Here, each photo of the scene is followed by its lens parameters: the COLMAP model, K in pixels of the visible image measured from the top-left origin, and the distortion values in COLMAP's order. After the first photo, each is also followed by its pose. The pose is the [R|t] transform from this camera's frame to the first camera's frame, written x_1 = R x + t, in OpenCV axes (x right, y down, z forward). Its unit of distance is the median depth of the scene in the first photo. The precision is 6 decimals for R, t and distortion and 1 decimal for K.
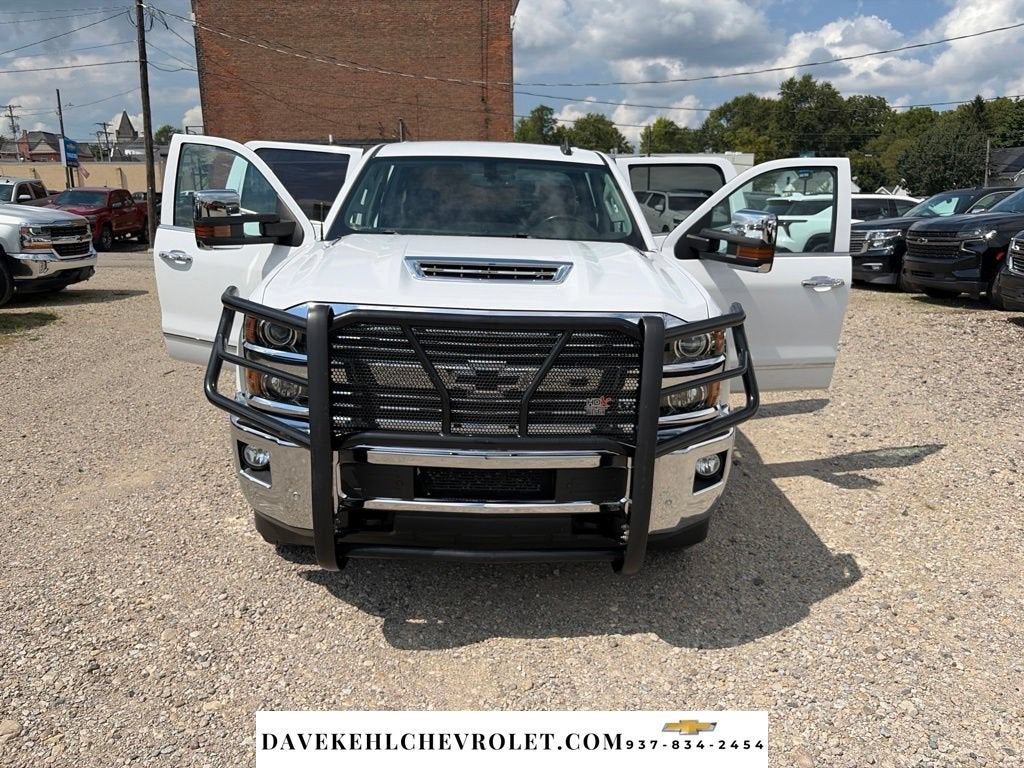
lens RADIAL K [[782.8, 0, 517.6], [0, 782.8, 383.6], [0, 0, 1]] dist [0.042311, -0.047535]
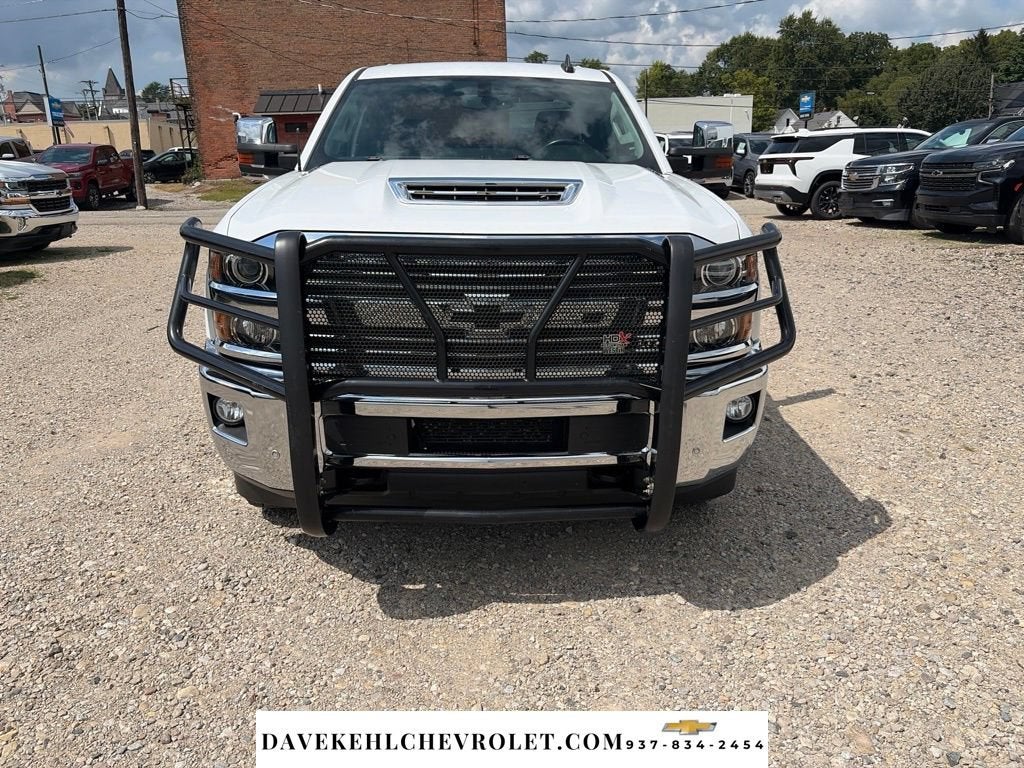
lens RADIAL K [[782.8, 0, 516.8], [0, 782.8, 377.1], [0, 0, 1]] dist [0.042311, -0.047535]
pose [[0.999671, -0.025510, -0.002779, -0.005003], [0.025619, 0.998346, 0.051473, 0.015264], [0.001461, -0.051528, 0.998670, 0.106148]]
